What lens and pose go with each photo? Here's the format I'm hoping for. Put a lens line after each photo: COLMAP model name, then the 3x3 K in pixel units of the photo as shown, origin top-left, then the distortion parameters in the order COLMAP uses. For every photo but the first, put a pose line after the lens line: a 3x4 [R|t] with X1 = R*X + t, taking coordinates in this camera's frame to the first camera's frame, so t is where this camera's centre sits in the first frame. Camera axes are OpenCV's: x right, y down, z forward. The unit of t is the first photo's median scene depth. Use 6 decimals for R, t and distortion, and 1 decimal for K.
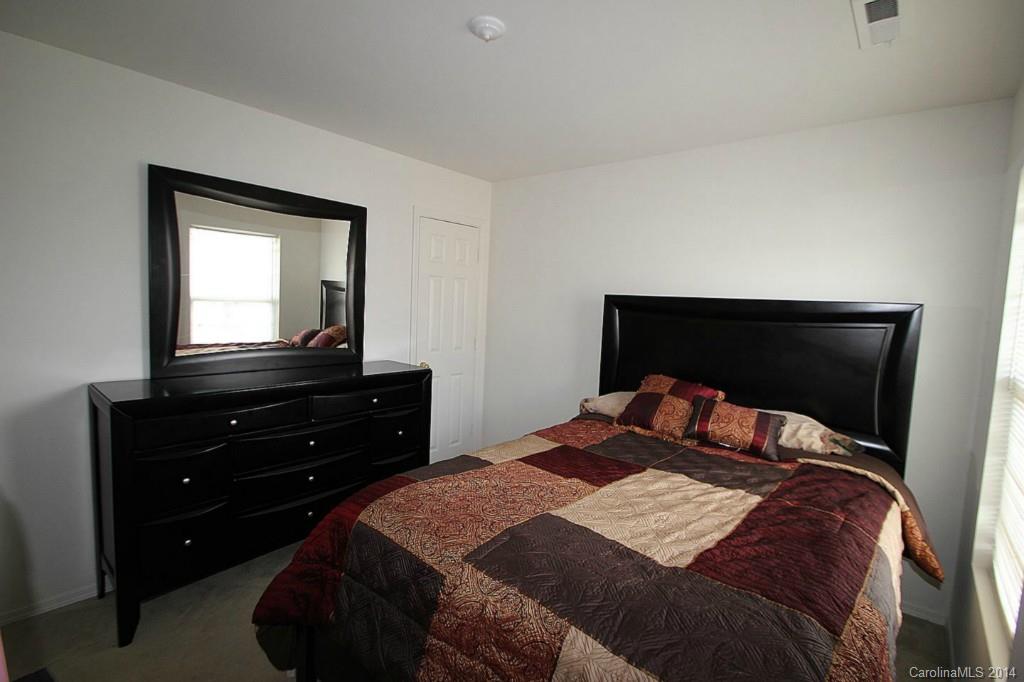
lens RADIAL K [[478.0, 0, 522.6], [0, 478.0, 340.8], [0, 0, 1]] dist [0.023191, -0.023648]
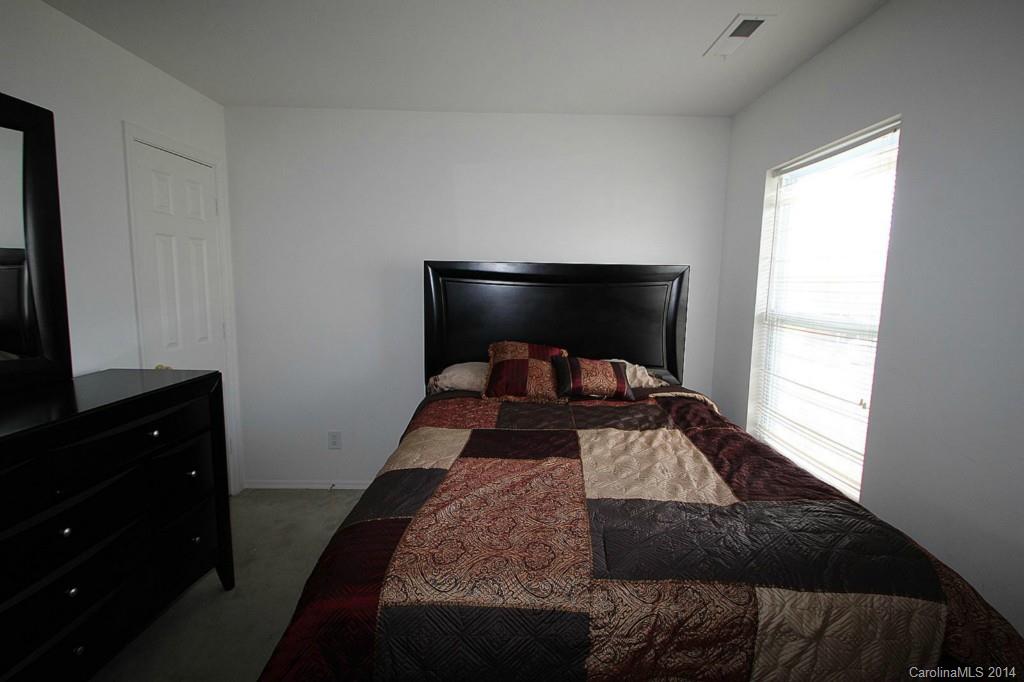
lens RADIAL K [[478.0, 0, 522.6], [0, 478.0, 340.8], [0, 0, 1]] dist [0.023191, -0.023648]
pose [[0.756660, -0.111285, 0.644268, -0.433188], [0.069010, 0.993497, 0.090559, -0.023971], [-0.650157, -0.024062, 0.759419, 0.282309]]
